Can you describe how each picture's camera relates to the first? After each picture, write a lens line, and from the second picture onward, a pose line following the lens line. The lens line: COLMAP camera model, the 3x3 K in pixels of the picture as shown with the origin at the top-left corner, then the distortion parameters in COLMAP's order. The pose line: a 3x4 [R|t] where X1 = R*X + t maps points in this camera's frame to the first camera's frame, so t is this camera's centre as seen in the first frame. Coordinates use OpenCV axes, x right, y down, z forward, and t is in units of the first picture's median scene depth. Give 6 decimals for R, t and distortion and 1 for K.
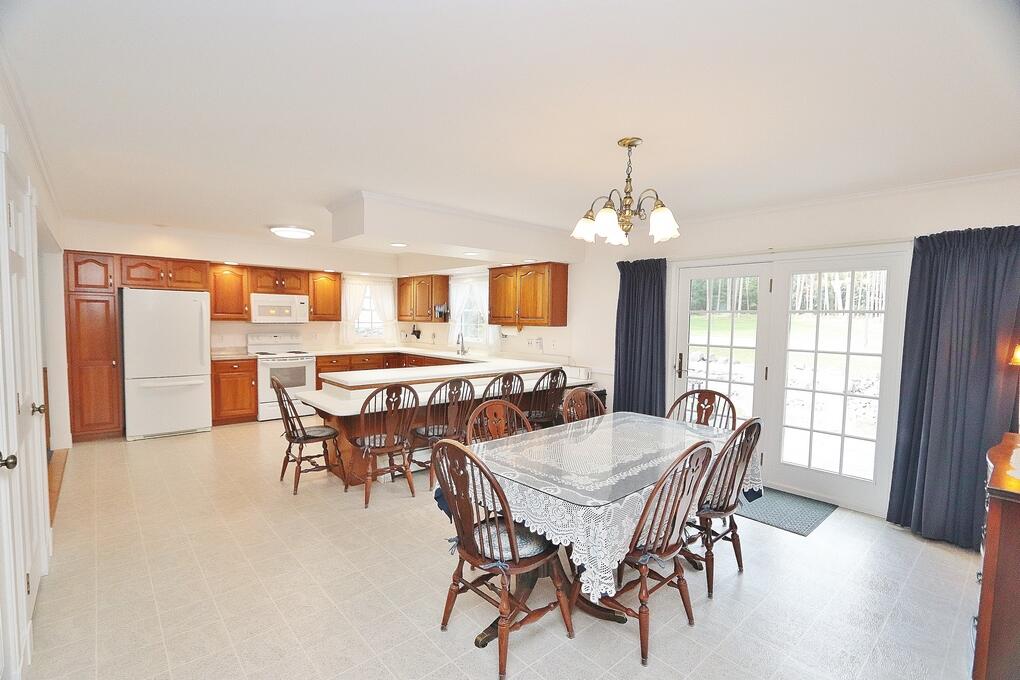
lens RADIAL K [[479.4, 0, 511.4], [0, 479.4, 348.3], [0, 0, 1]] dist [-0.017770, 0.001722]
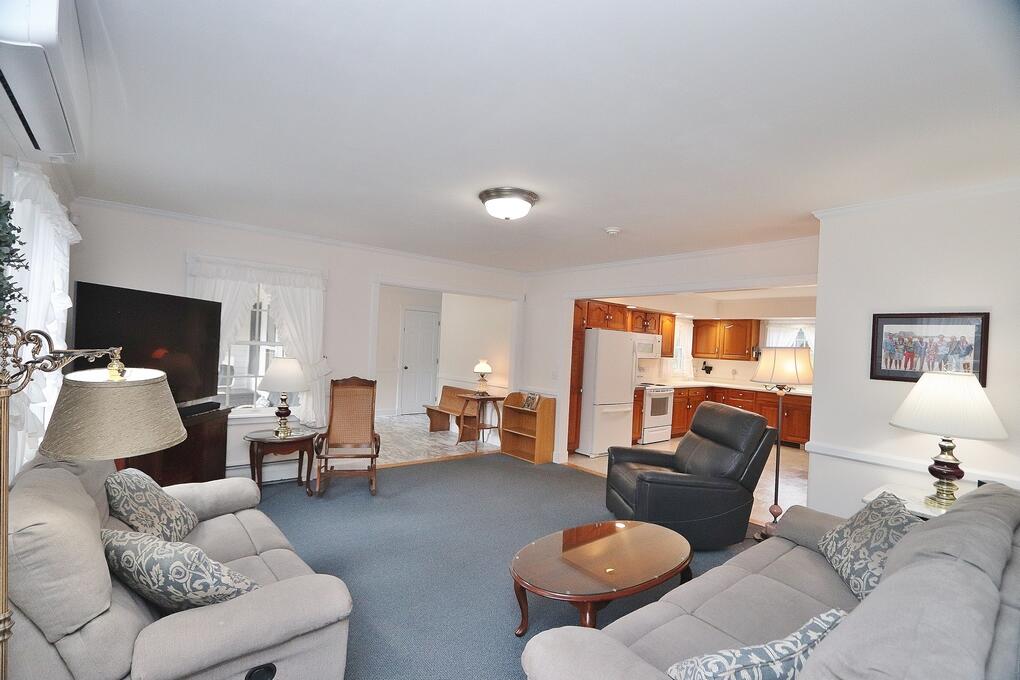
lens RADIAL K [[479.4, 0, 511.4], [0, 479.4, 348.3], [0, 0, 1]] dist [-0.017770, 0.001722]
pose [[0.998905, 0.031844, -0.034285, -0.762201], [-0.033786, 0.997766, -0.057637, -0.000088], [0.032373, 0.058732, 0.997749, -0.153432]]
